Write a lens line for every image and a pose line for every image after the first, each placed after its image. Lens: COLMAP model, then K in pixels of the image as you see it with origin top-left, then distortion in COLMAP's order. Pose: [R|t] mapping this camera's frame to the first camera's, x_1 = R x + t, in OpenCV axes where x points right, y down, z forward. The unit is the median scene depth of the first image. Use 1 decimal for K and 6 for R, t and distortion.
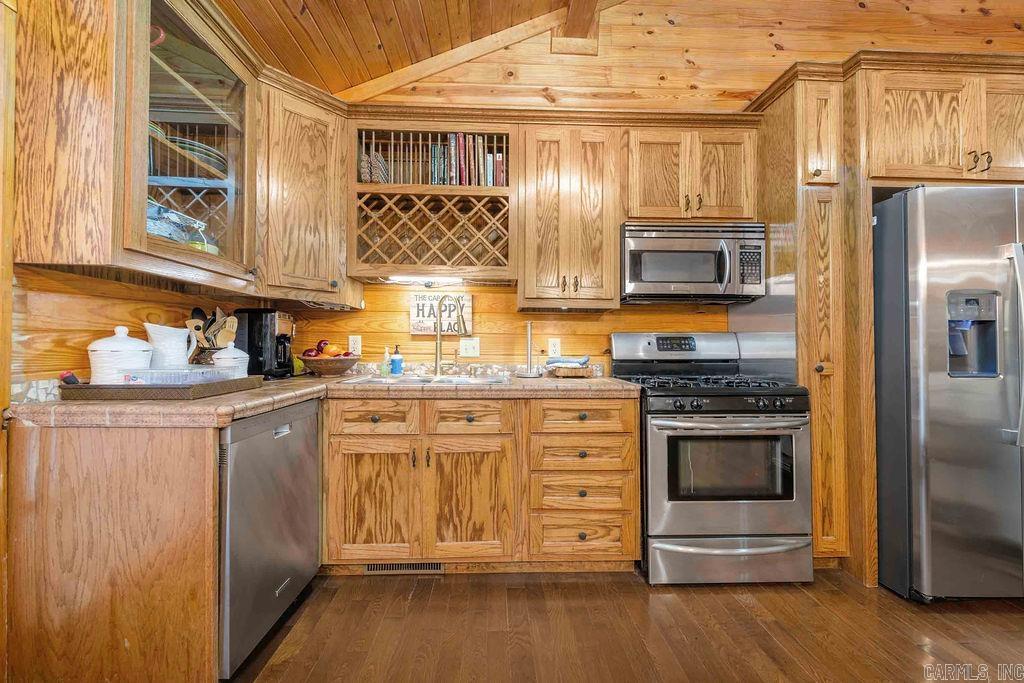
lens RADIAL K [[416.3, 0, 509.6], [0, 416.3, 339.6], [0, 0, 1]] dist [0.001412, -0.000224]
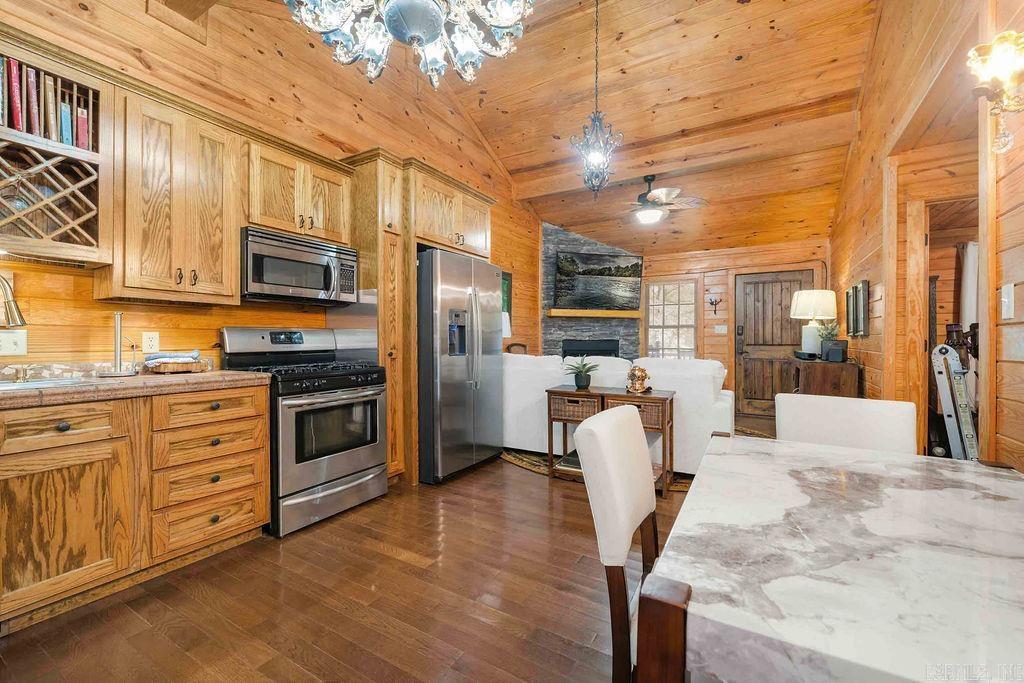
lens RADIAL K [[416.3, 0, 509.6], [0, 416.3, 339.6], [0, 0, 1]] dist [0.001412, -0.000224]
pose [[0.547596, -0.004575, 0.836731, -0.295002], [-0.008443, 0.999904, 0.010992, -0.003701], [-0.836701, -0.013084, 0.547504, -0.200845]]
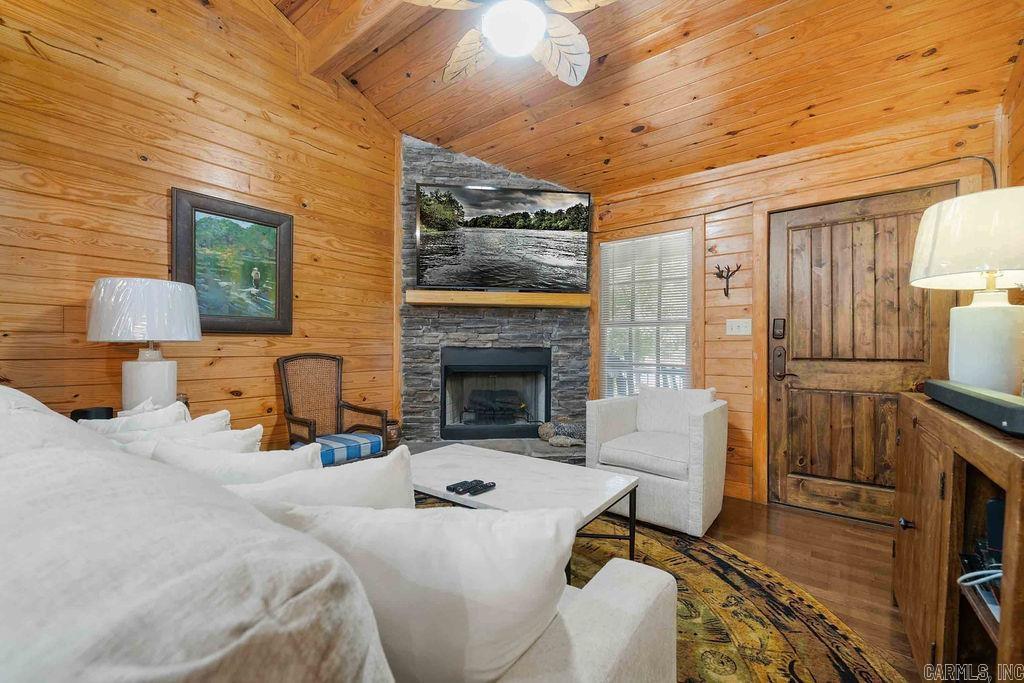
lens RADIAL K [[425.8, 0, 509.1], [0, 425.8, 345.4], [0, 0, 1]] dist [-0.001369, -0.000195]
pose [[0.642998, 0.000553, 0.765868, 1.485302], [-0.010292, 0.999916, 0.007919, 0.004673], [-0.765799, -0.012975, 0.642950, -0.175215]]
